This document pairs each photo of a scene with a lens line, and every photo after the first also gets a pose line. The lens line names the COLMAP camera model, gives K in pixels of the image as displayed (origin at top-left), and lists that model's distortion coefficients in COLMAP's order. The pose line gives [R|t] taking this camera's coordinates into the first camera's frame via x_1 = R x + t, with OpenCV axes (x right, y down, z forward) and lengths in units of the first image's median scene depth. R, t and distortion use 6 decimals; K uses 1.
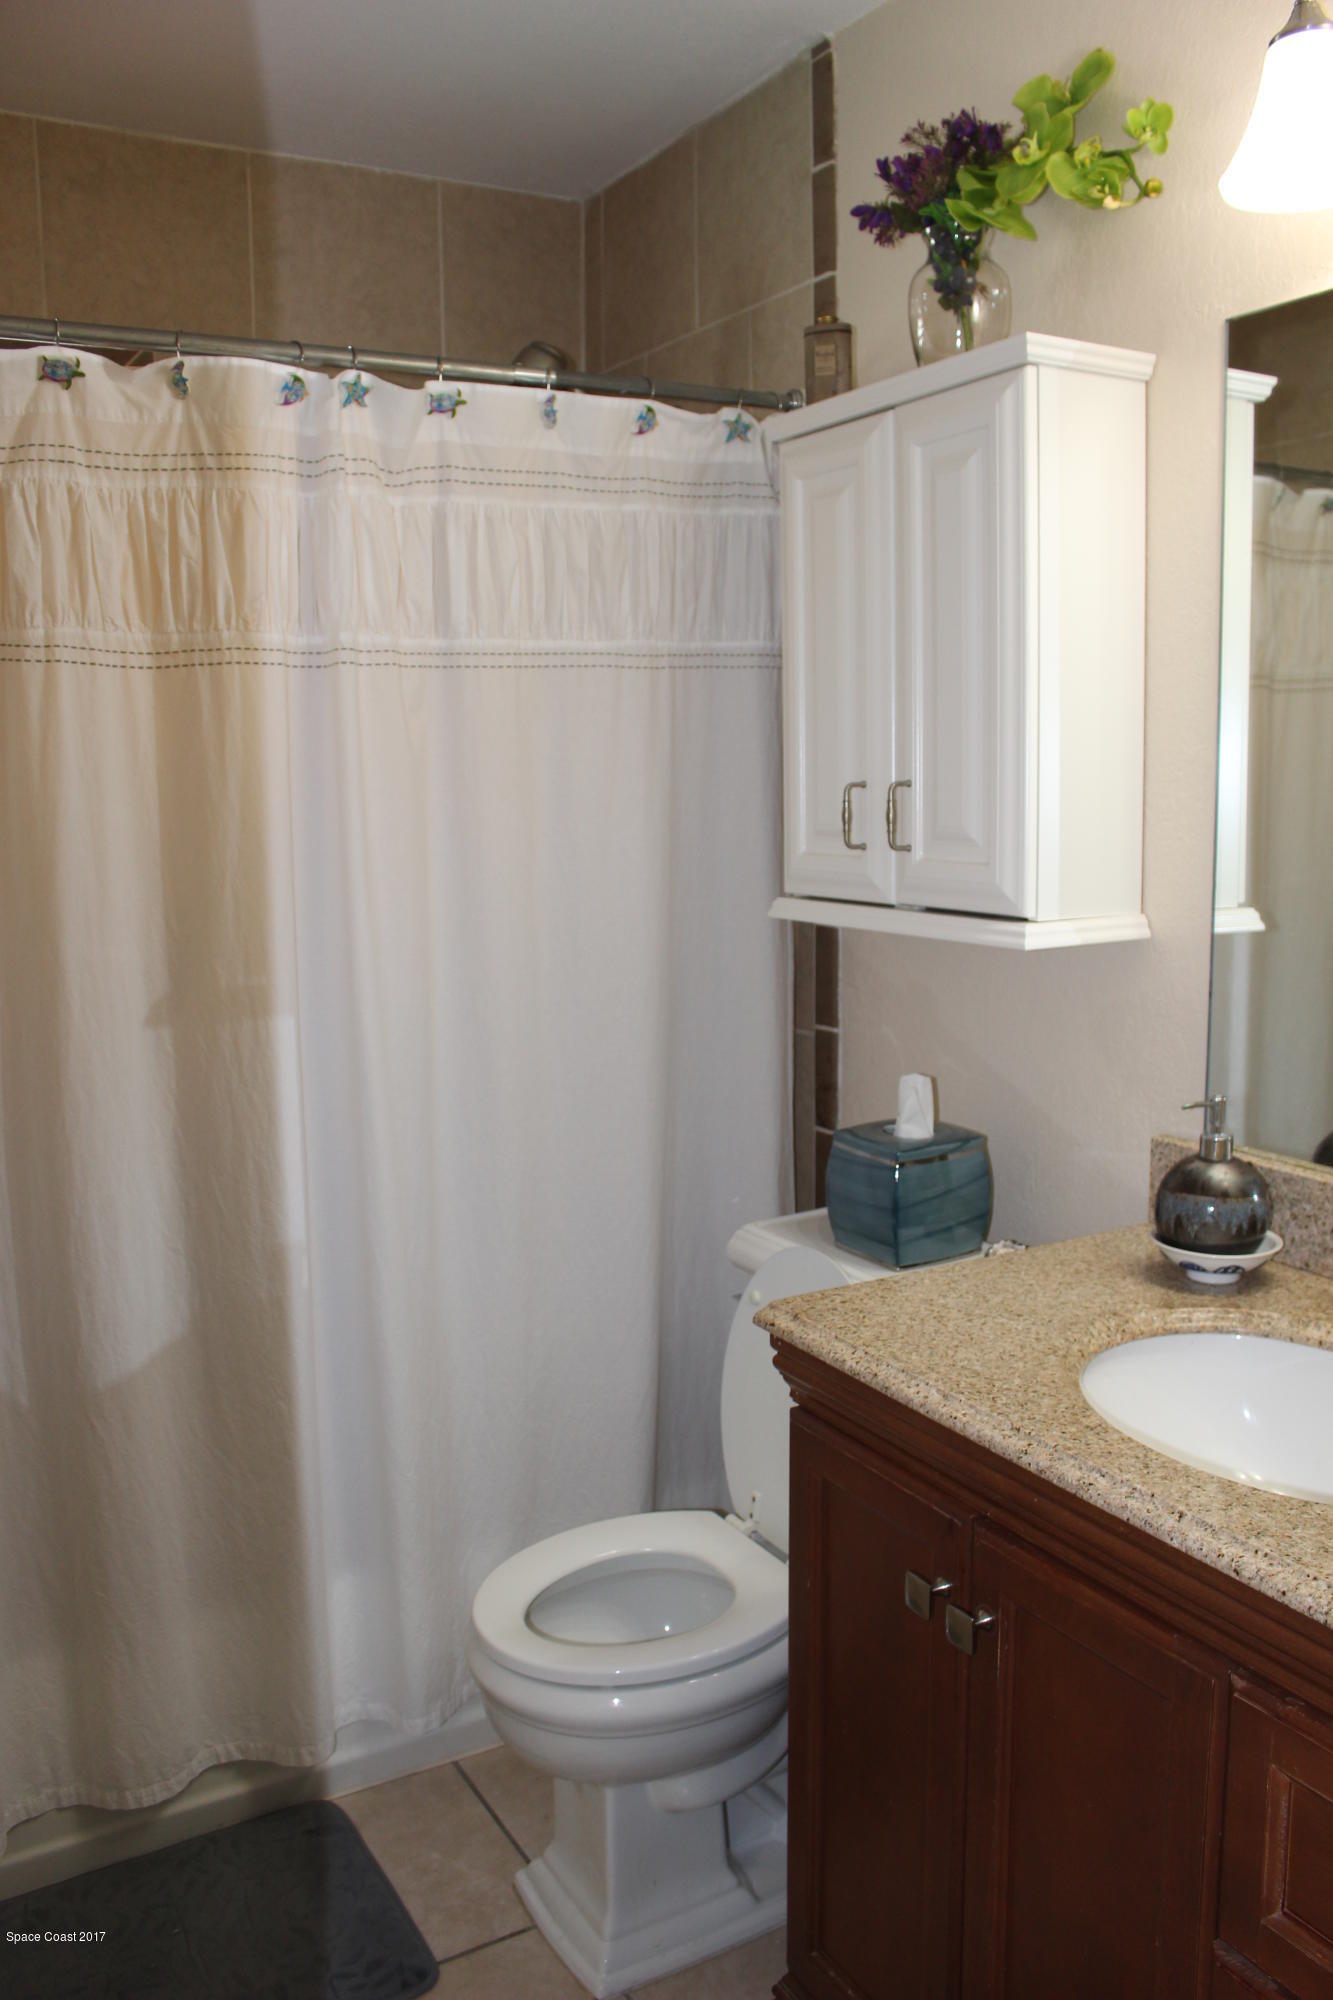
lens RADIAL K [[1610.3, 0, 666.5], [0, 1610.3, 1000.0], [0, 0, 1]] dist [-0.148400, 0.116333]
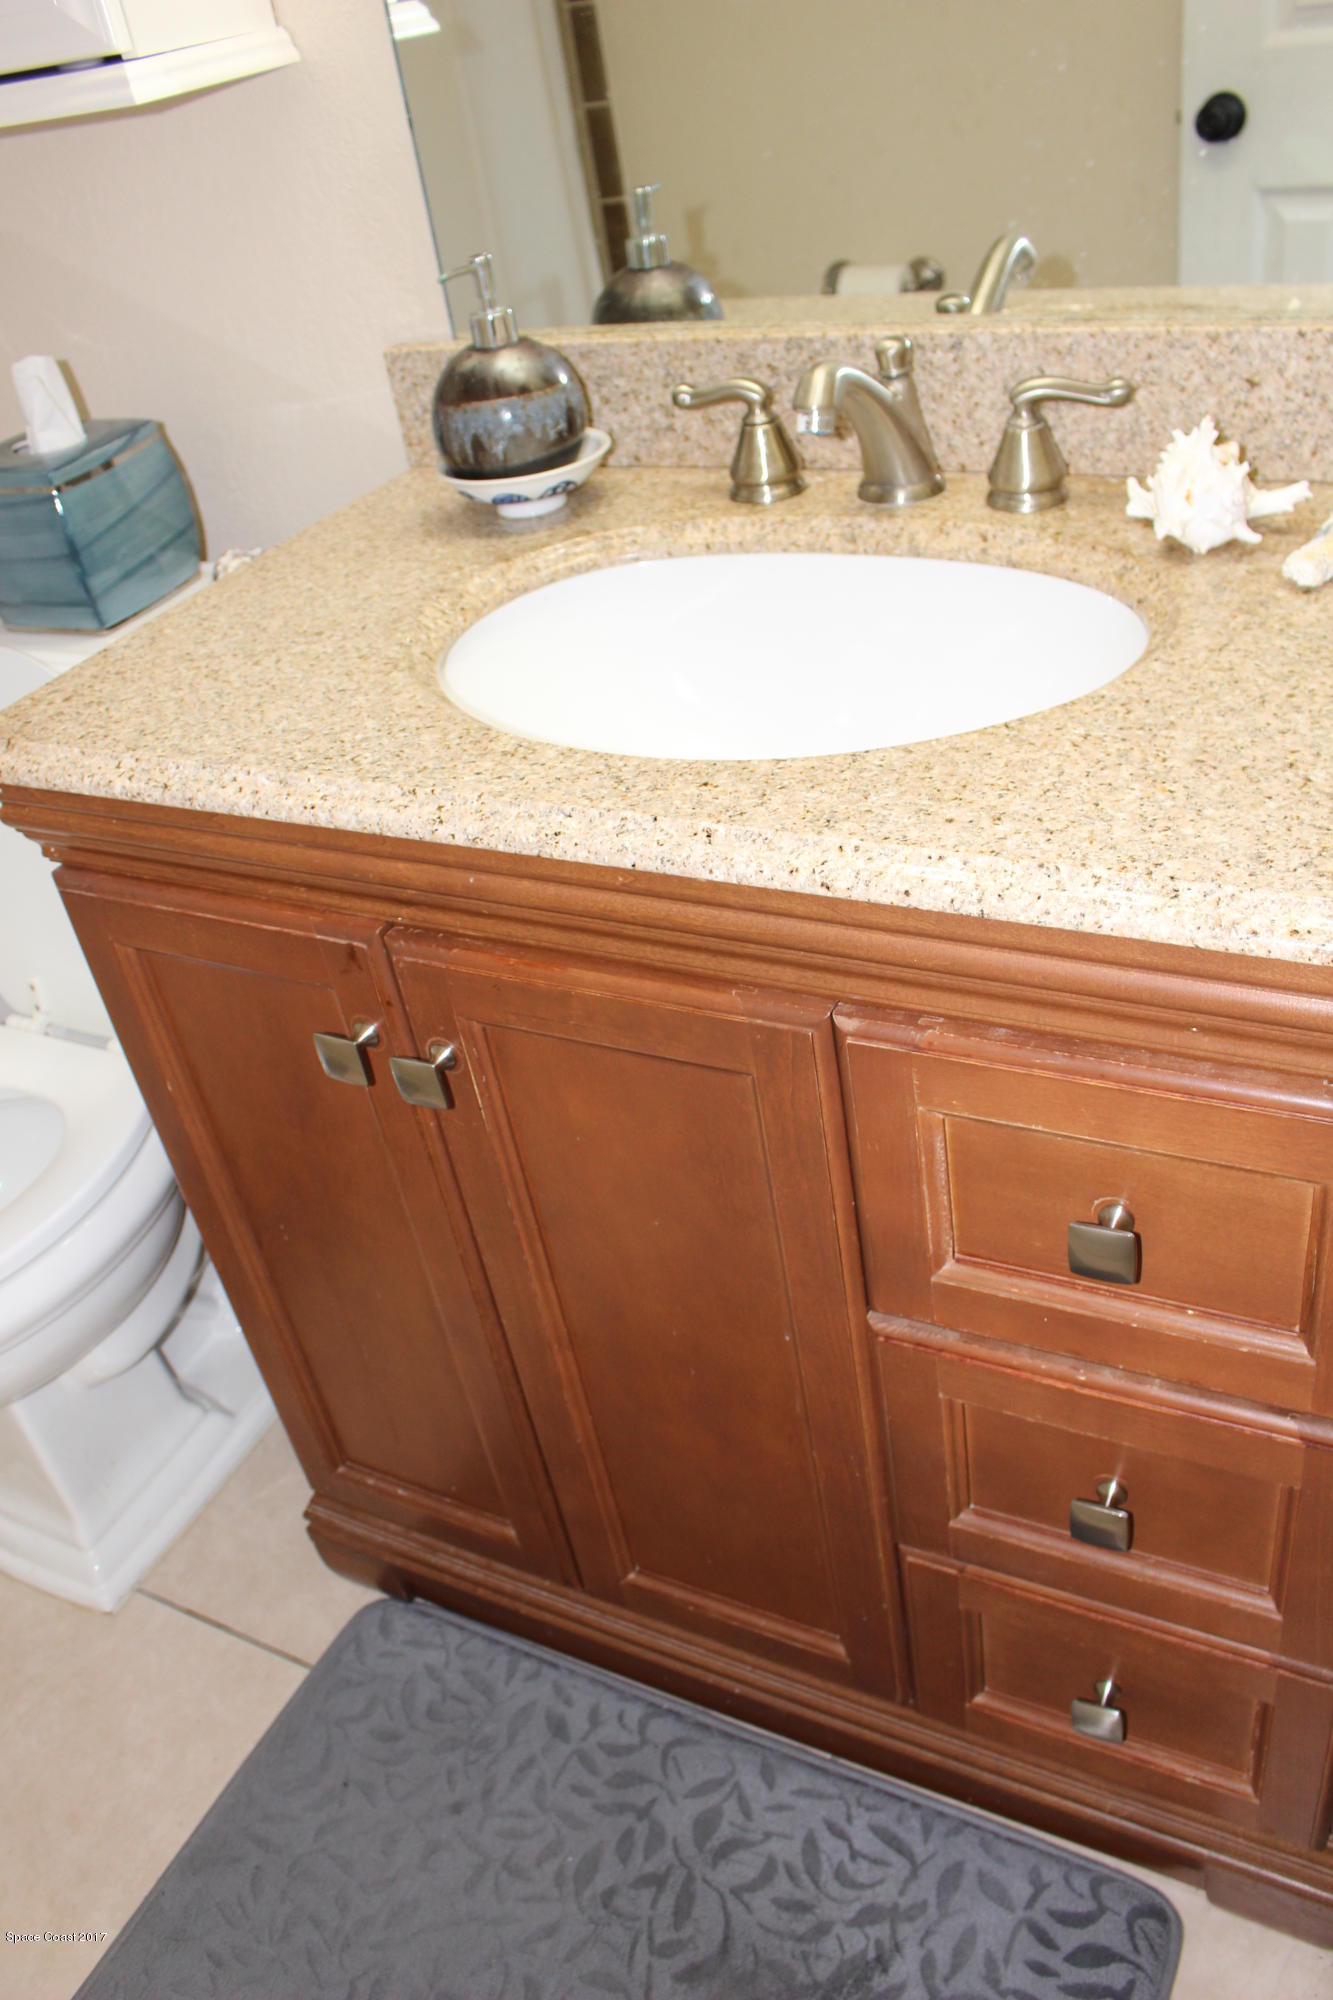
lens RADIAL K [[1610.3, 0, 666.5], [0, 1610.3, 1000.0], [0, 0, 1]] dist [-0.148400, 0.116333]
pose [[0.825346, -0.403667, 0.394786, 0.006428], [0.206093, 0.866334, 0.454962, 0.049433], [-0.525670, -0.294139, 0.798219, 0.302512]]
